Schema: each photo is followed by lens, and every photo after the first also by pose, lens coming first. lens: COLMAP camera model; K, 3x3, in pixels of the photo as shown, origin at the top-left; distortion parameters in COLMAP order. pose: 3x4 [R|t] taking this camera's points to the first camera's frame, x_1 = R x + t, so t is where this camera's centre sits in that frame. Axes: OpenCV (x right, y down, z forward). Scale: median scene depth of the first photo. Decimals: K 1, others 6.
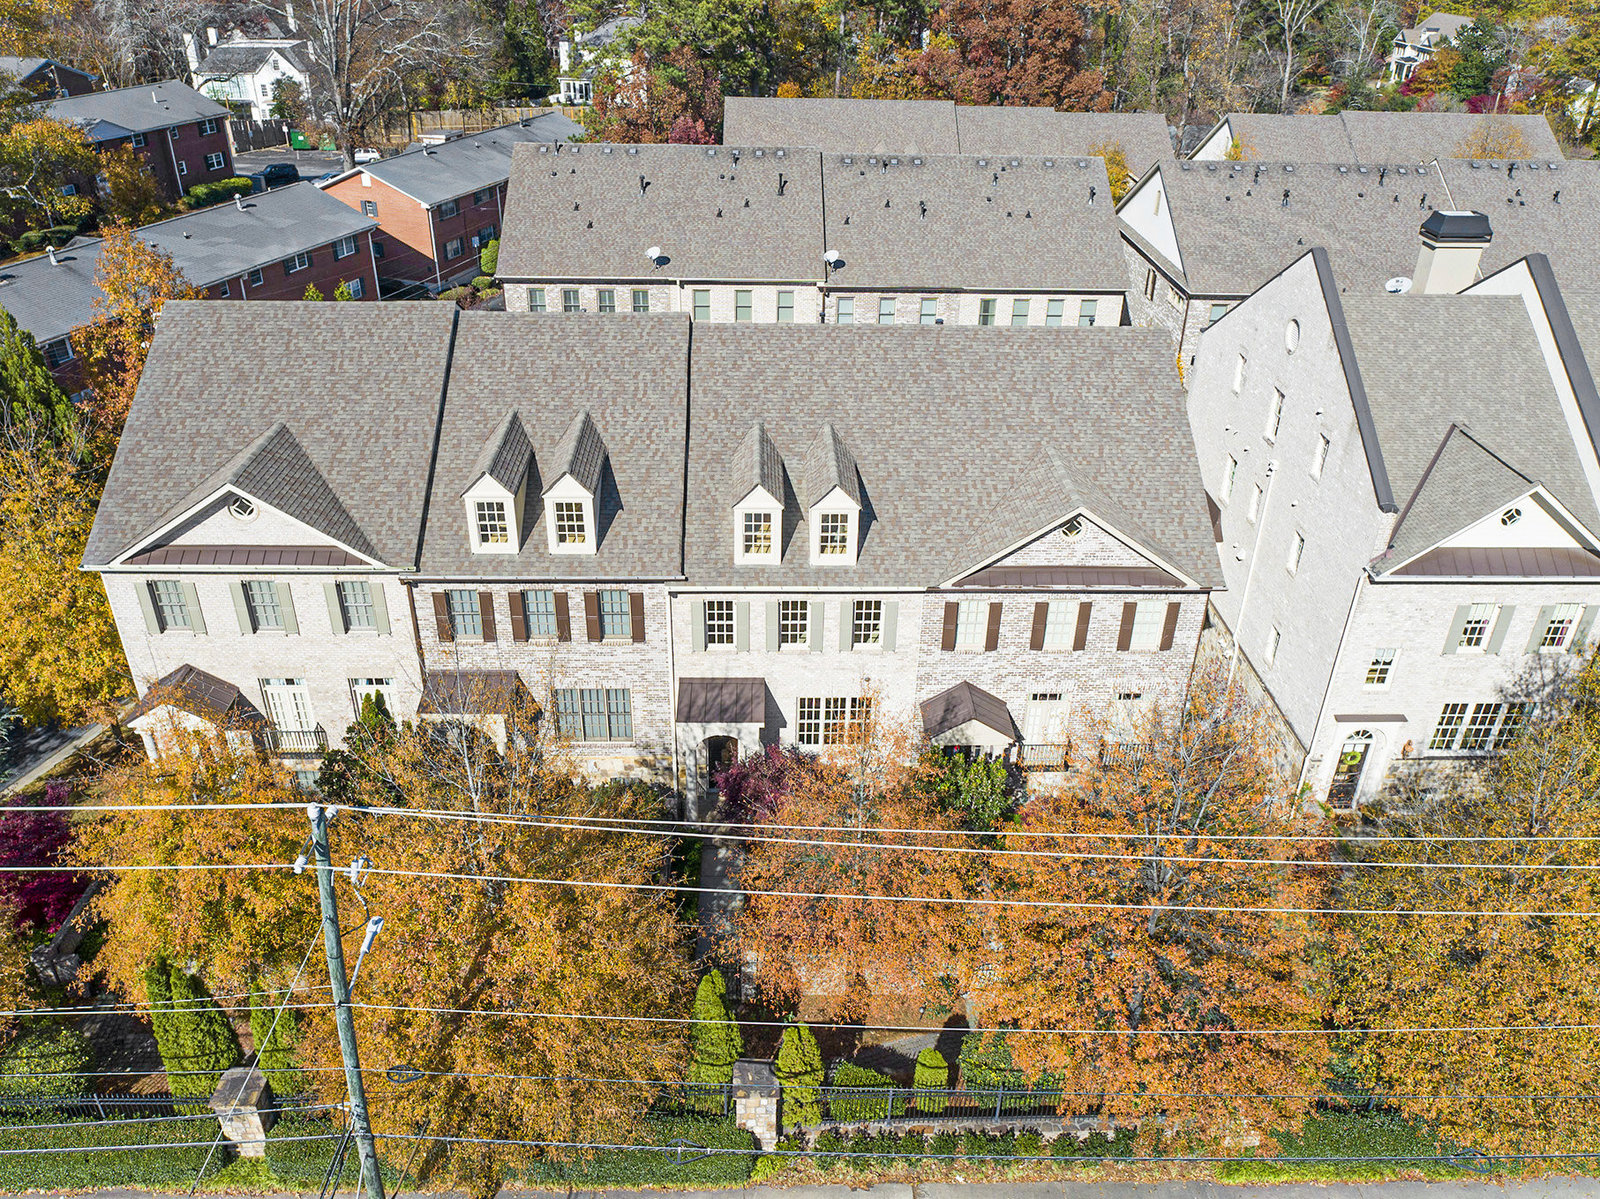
lens RADIAL K [[1165.8, 0, 800.0], [0, 1165.8, 599.5], [0, 0, 1]] dist [-0.016705, 0.007598]
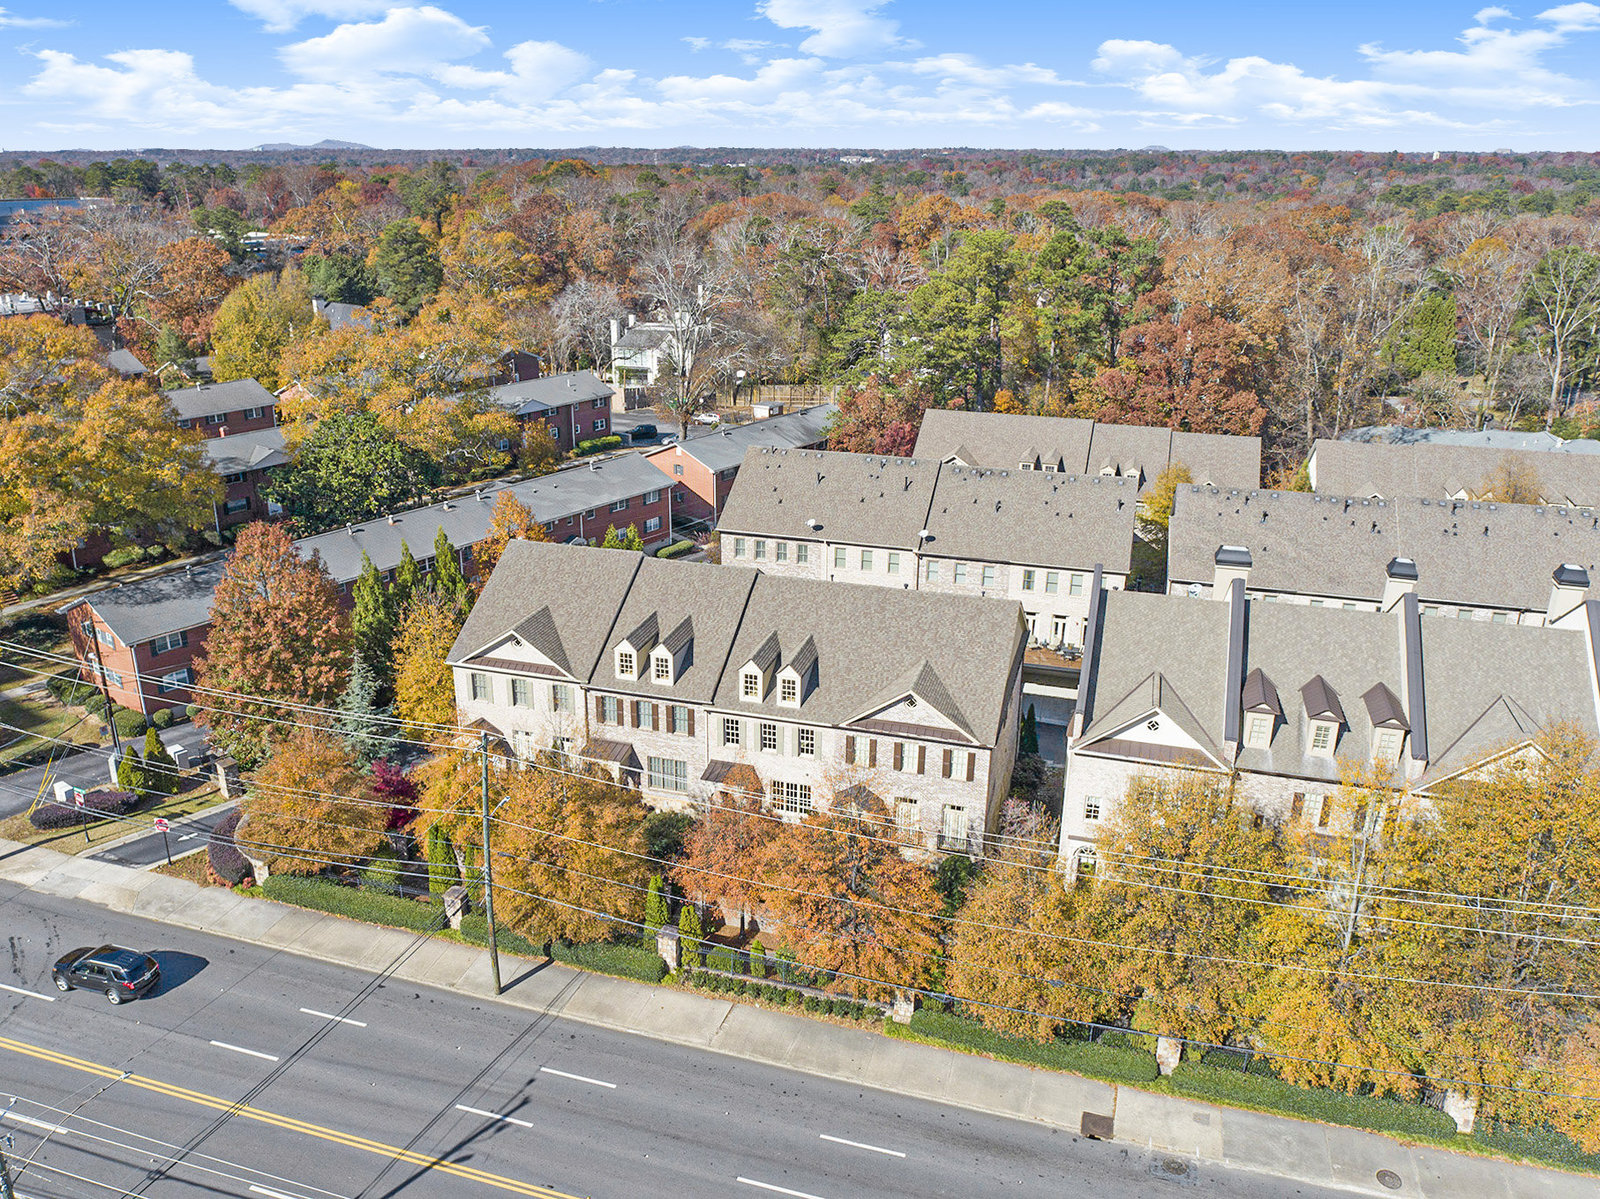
lens RADIAL K [[1165.8, 0, 800.0], [0, 1165.8, 599.5], [0, 0, 1]] dist [-0.016705, 0.007598]
pose [[0.949477, 0.095971, -0.298802, 0.576688], [-0.149233, 0.975632, -0.160846, 0.098307], [0.276084, 0.197311, 0.940662, -0.785144]]
